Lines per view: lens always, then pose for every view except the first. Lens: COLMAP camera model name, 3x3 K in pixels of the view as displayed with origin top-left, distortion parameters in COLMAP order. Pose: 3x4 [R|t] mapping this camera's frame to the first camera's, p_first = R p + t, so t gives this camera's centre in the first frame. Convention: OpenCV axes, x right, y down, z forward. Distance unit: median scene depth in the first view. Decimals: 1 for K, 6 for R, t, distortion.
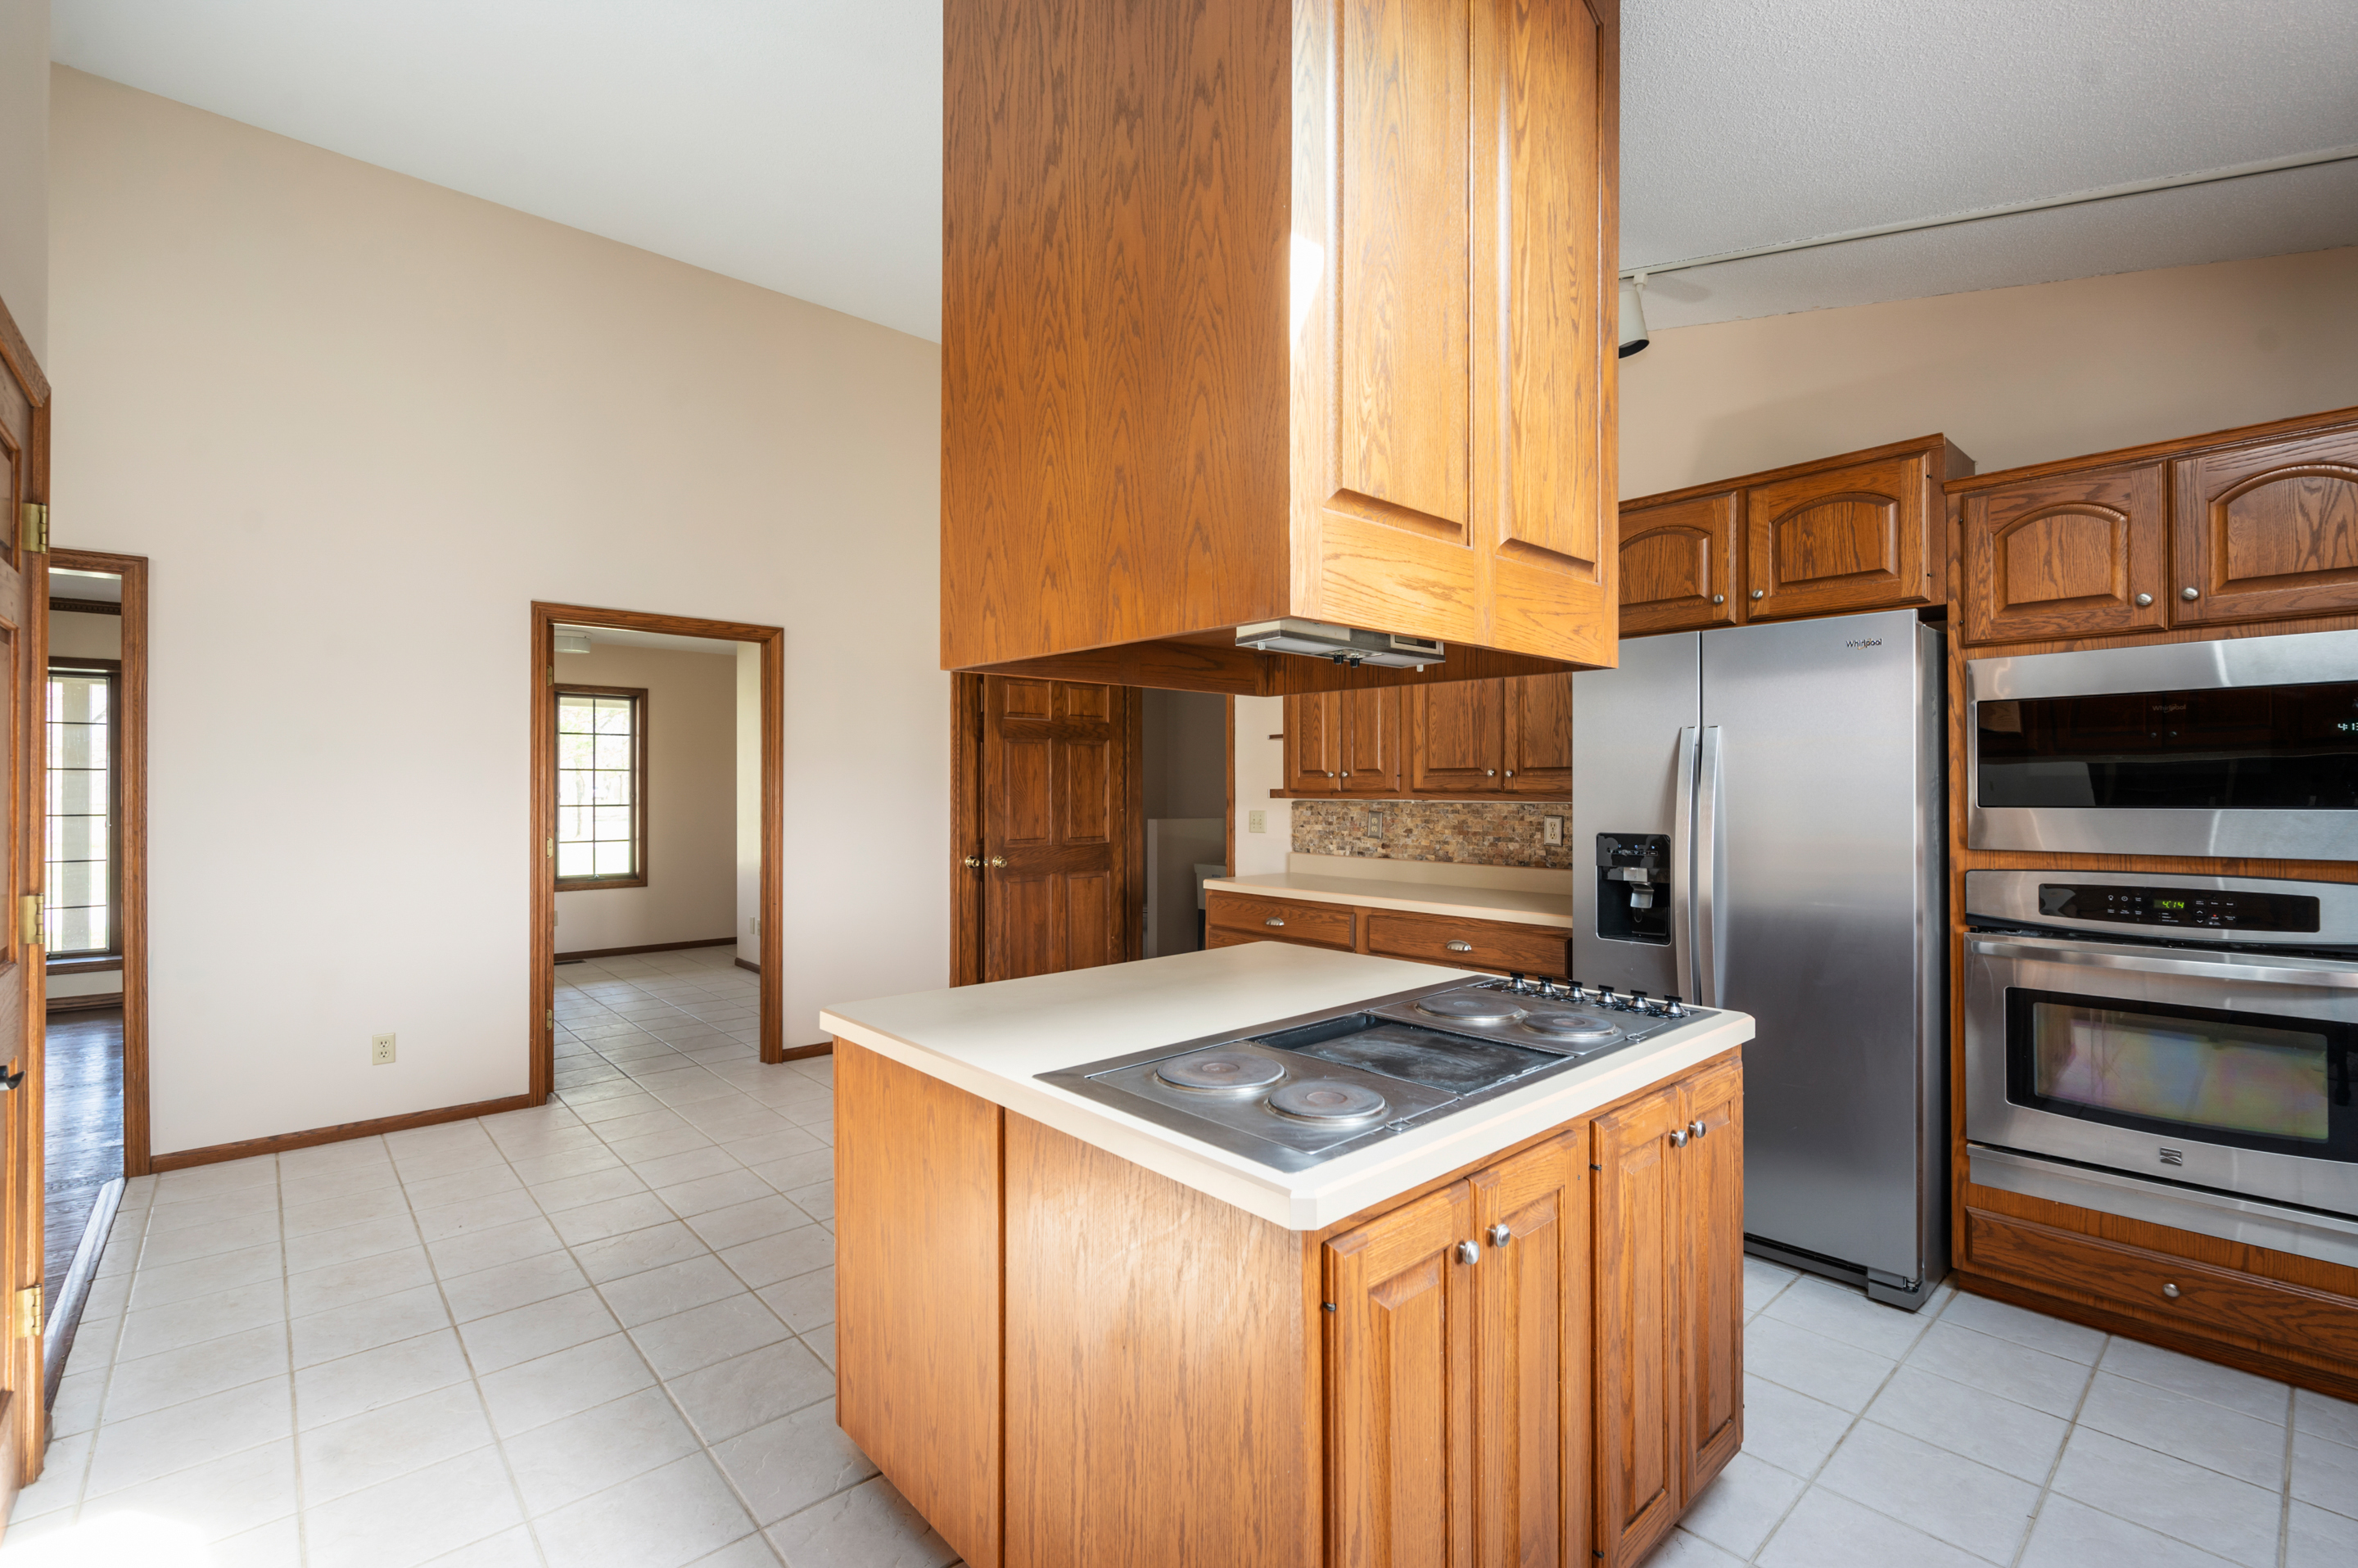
lens RADIAL K [[1044.3, 0, 1200.0], [0, 1044.3, 793.1], [0, 0, 1]] dist [-0.000668, 0.000687]
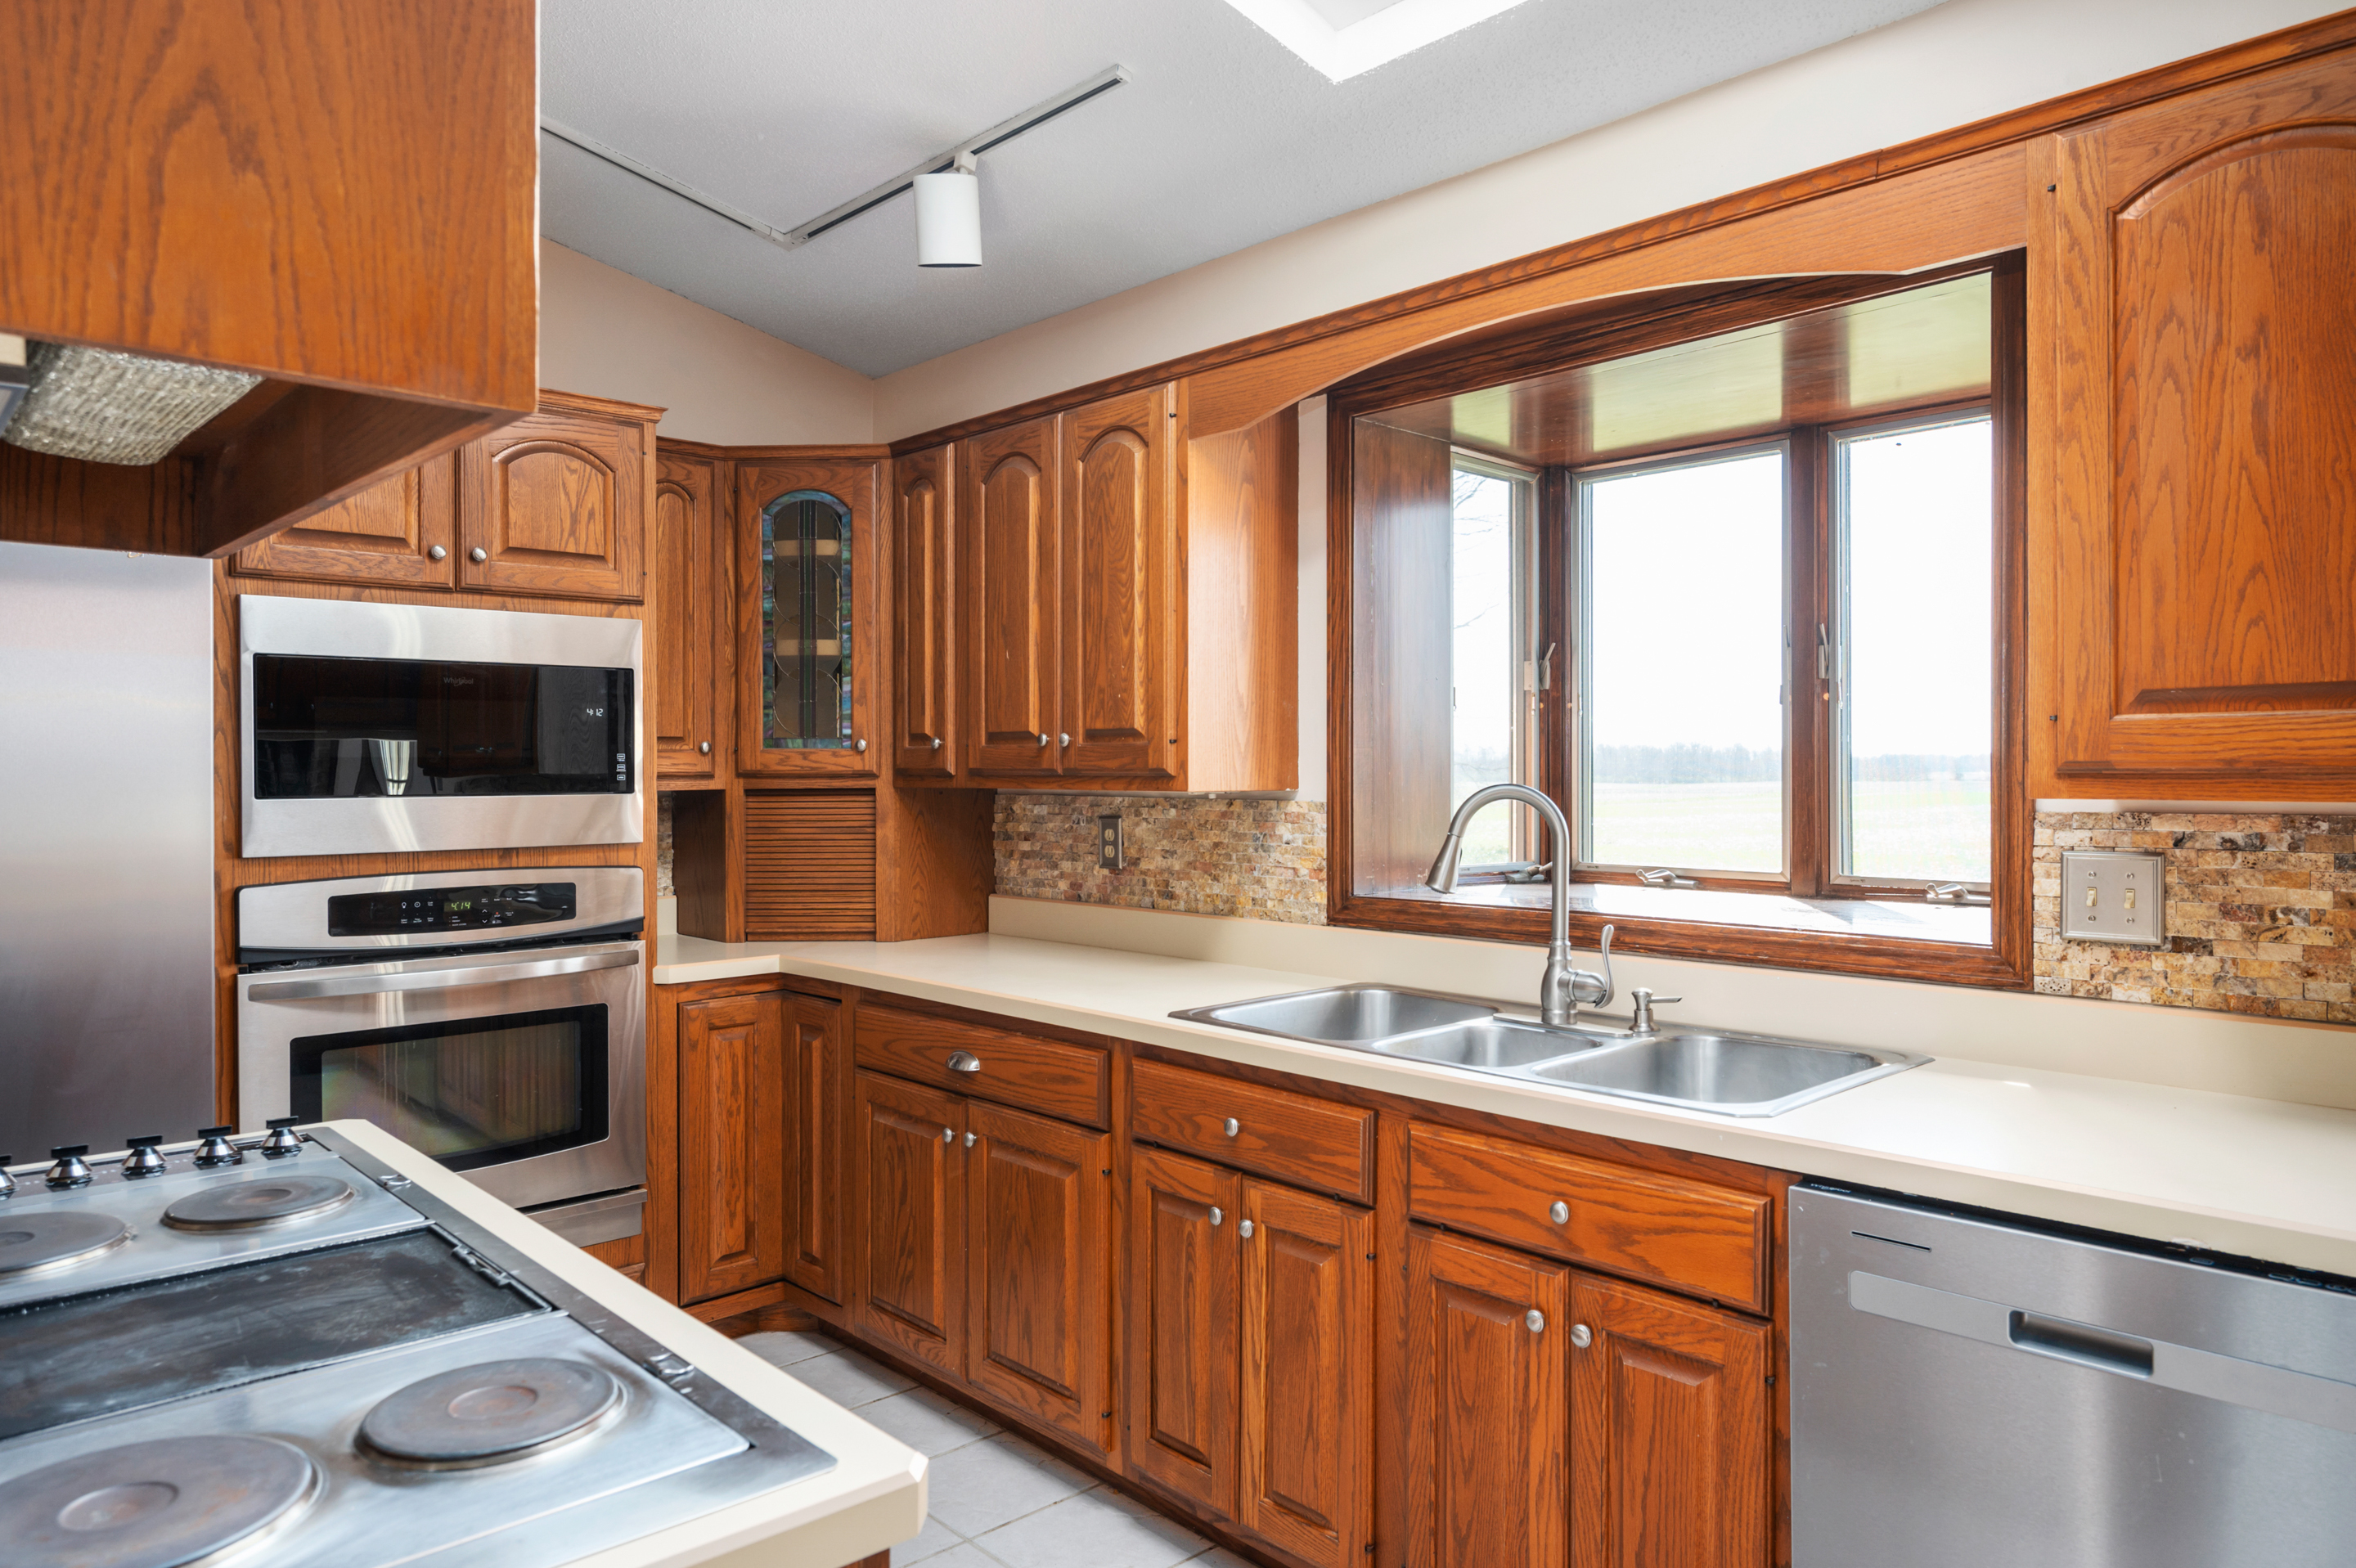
lens RADIAL K [[1521.1, 0, 1194.3], [0, 1521.1, 777.1], [0, 0, 1]] dist [-0.000647, 0.001291]
pose [[-0.010400, -0.004193, 0.999937, -0.253163], [0.010423, 0.999936, 0.004302, -0.000260], [-0.999892, 0.010467, -0.010355, 0.287646]]
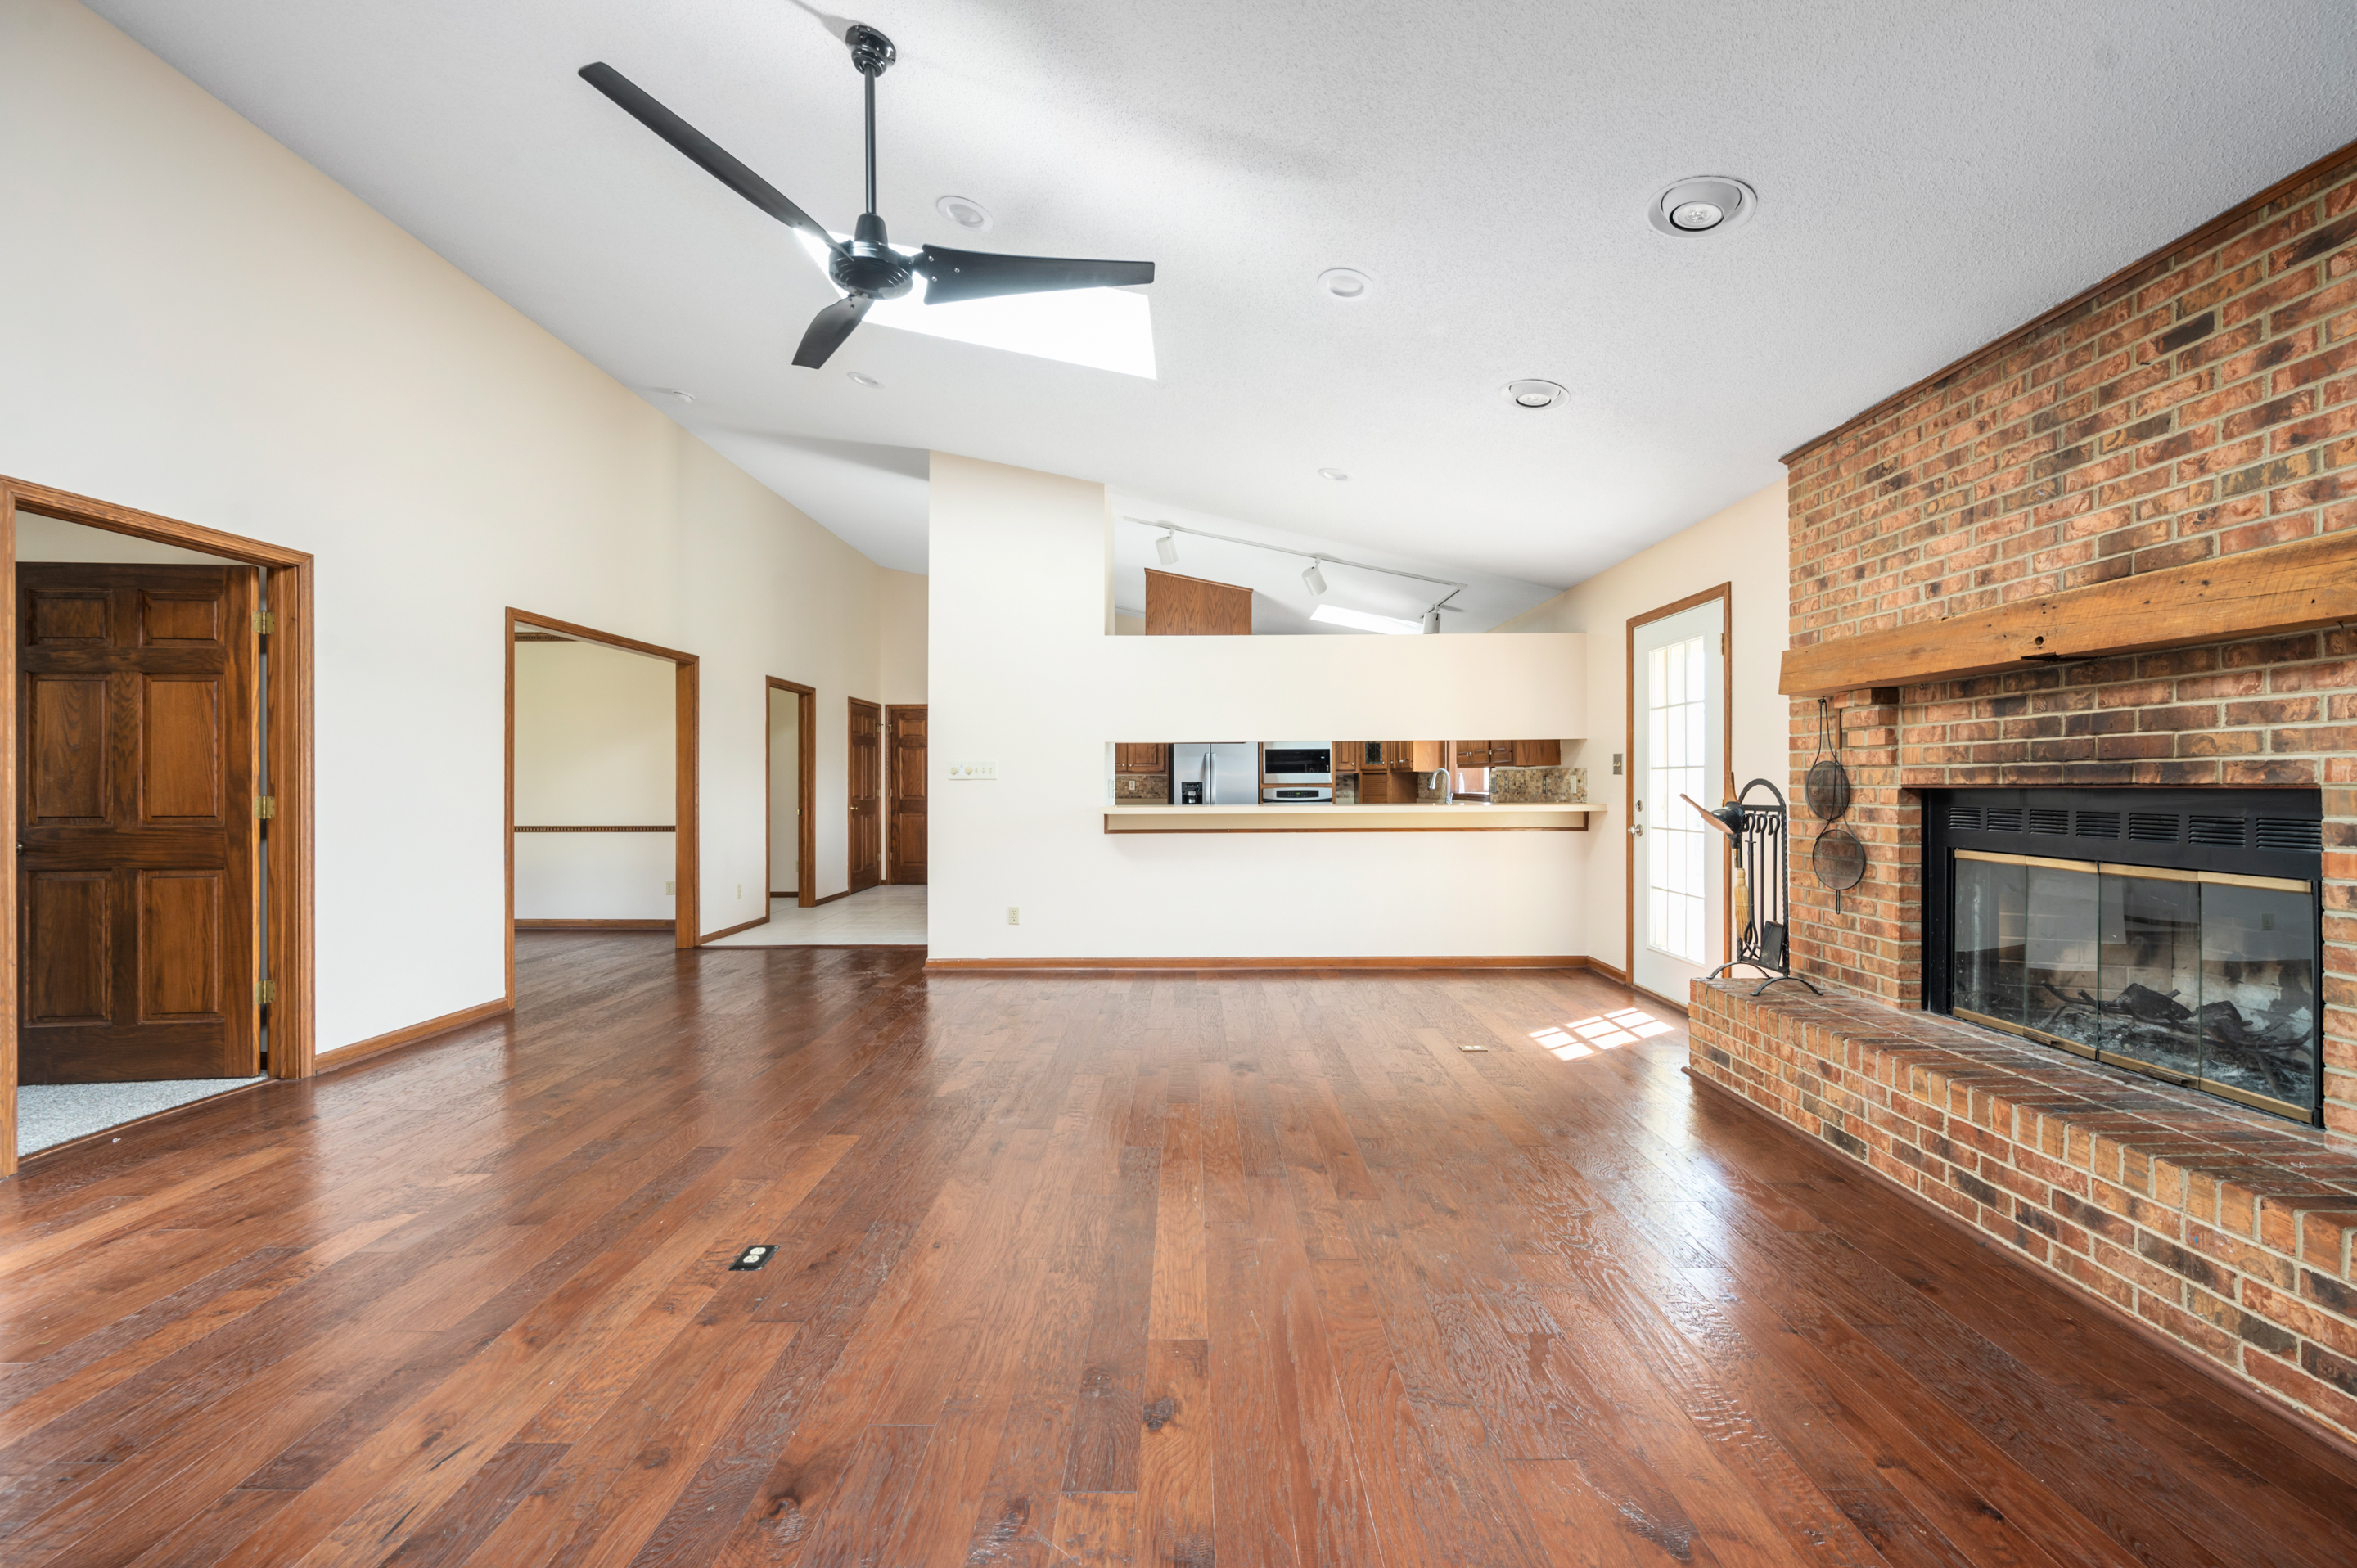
lens RADIAL K [[941.0, 0, 1183.4], [0, 941.0, 781.2], [0, 0, 1]] dist [-0.001151, -0.000428]
pose [[0.667669, 0.000275, 0.744458, -1.884018], [0.007406, 0.999948, -0.007012, 0.057049], [-0.744421, 0.010195, 0.667632, -1.089905]]
